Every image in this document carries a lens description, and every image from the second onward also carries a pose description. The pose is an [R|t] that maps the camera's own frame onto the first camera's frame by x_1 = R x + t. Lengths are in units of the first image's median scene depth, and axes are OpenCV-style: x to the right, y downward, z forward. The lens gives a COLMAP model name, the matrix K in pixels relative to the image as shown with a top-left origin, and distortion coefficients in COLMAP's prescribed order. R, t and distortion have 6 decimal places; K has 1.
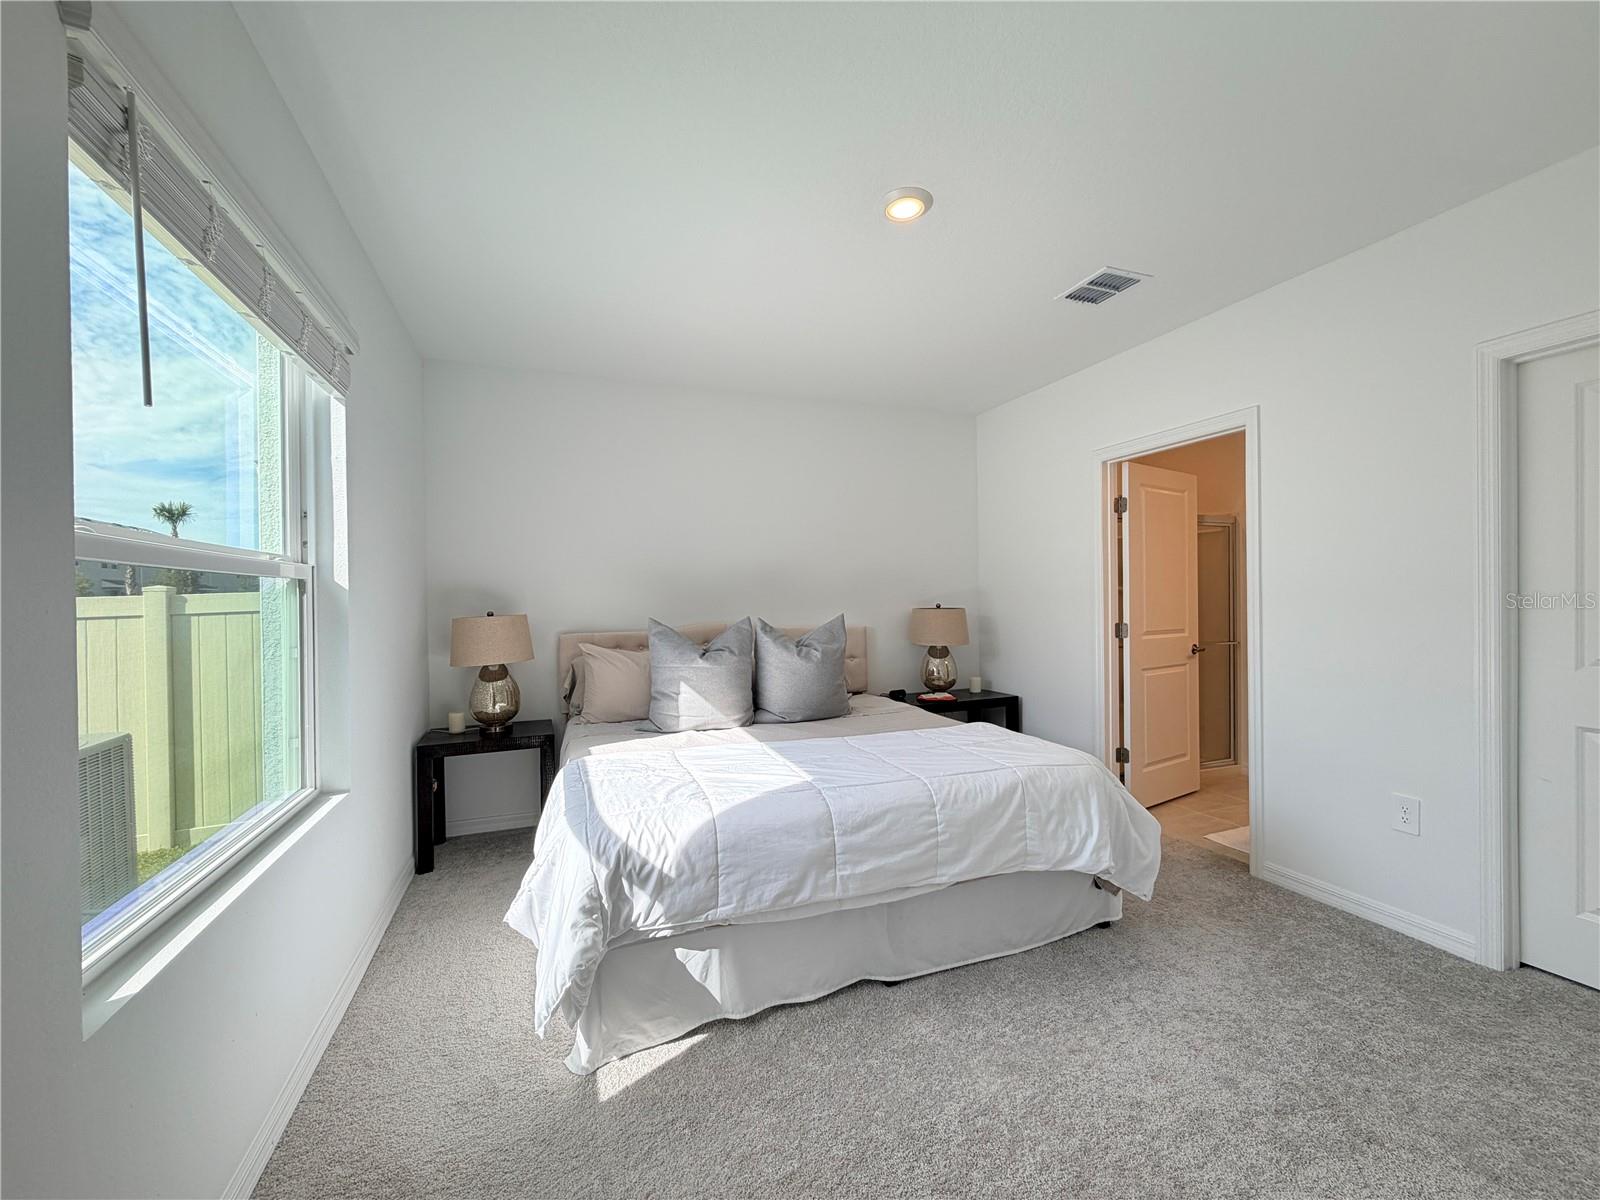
lens RADIAL K [[635.6, 0, 794.4], [0, 635.6, 603.4], [0, 0, 1]] dist [-0.000835, -0.000602]
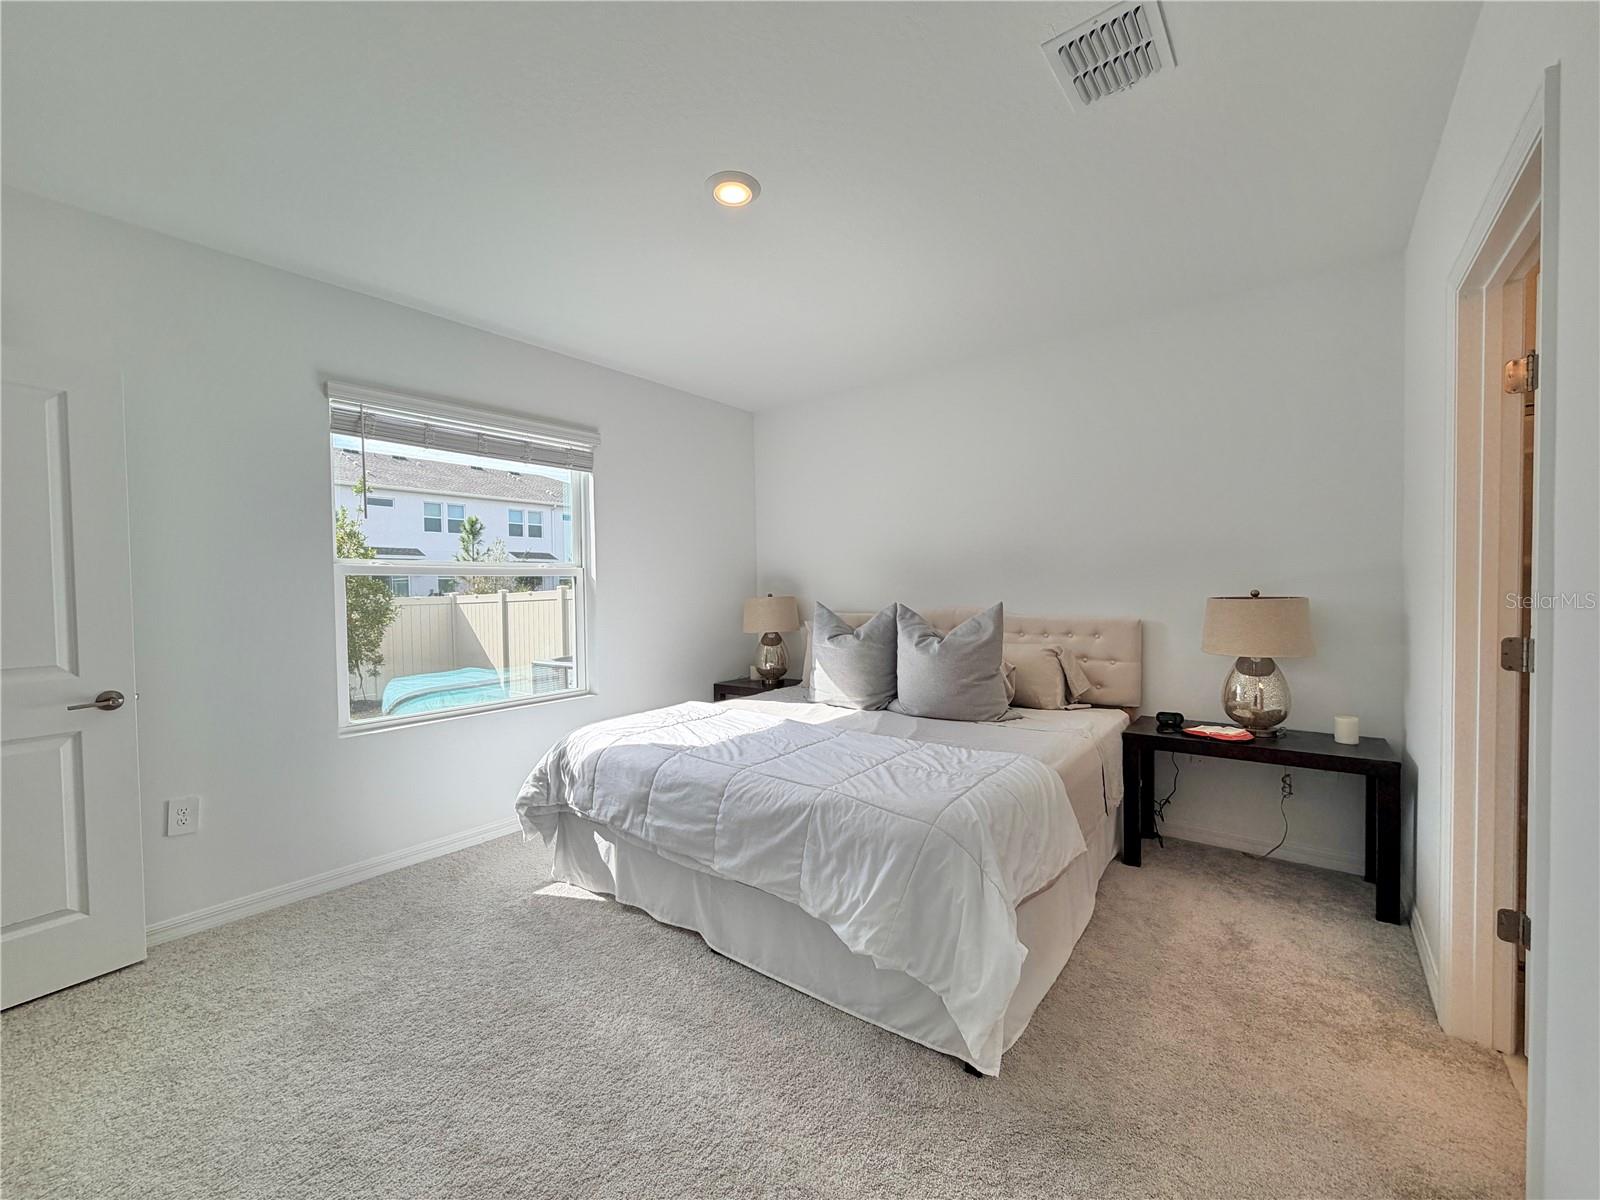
lens RADIAL K [[635.6, 0, 798.0], [0, 635.6, 596.1], [0, 0, 1]] dist [-0.000835, -0.000602]
pose [[0.516286, 0.018007, -0.856227, 1.143332], [0.003529, 0.999726, 0.023153, -0.020864], [0.856409, -0.014975, 0.516081, 0.586342]]
